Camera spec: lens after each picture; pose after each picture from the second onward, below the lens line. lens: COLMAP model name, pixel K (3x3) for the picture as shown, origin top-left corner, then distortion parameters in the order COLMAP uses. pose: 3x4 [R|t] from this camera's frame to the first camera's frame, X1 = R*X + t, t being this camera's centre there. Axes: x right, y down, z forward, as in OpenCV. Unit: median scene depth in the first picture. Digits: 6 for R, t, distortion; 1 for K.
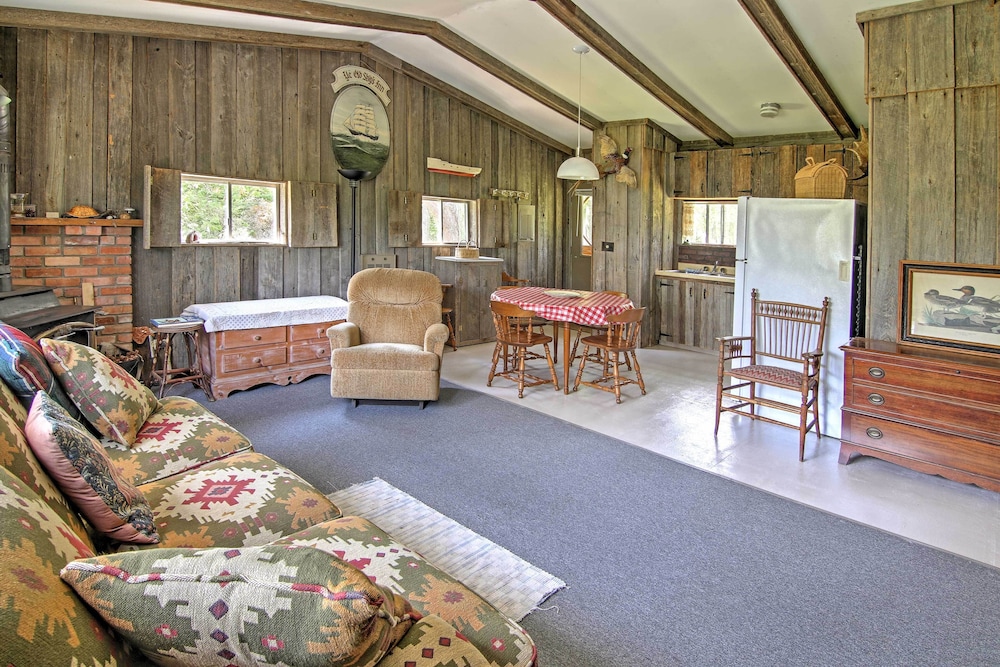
lens RADIAL K [[534.4, 0, 500.0], [0, 534.4, 333.5], [0, 0, 1]] dist [-0.007308, -0.001684]
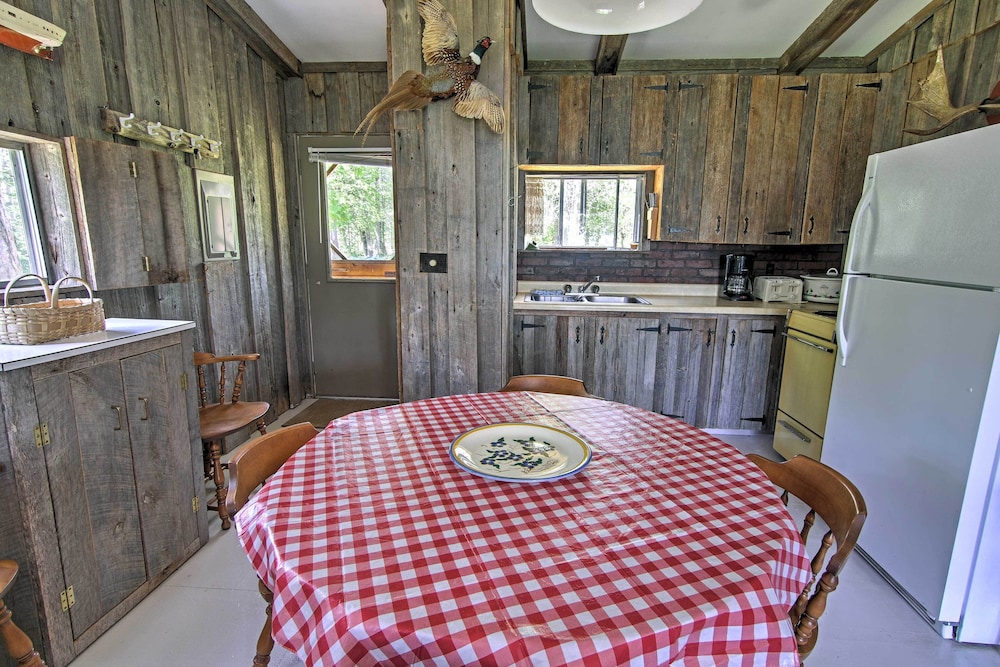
lens RADIAL K [[534.4, 0, 500.0], [0, 534.4, 333.5], [0, 0, 1]] dist [-0.007308, -0.001684]
pose [[0.797741, -0.140933, 0.586299, -0.038281], [0.142409, 0.988833, 0.043926, -0.121987], [-0.585942, 0.048453, 0.808903, 0.632806]]
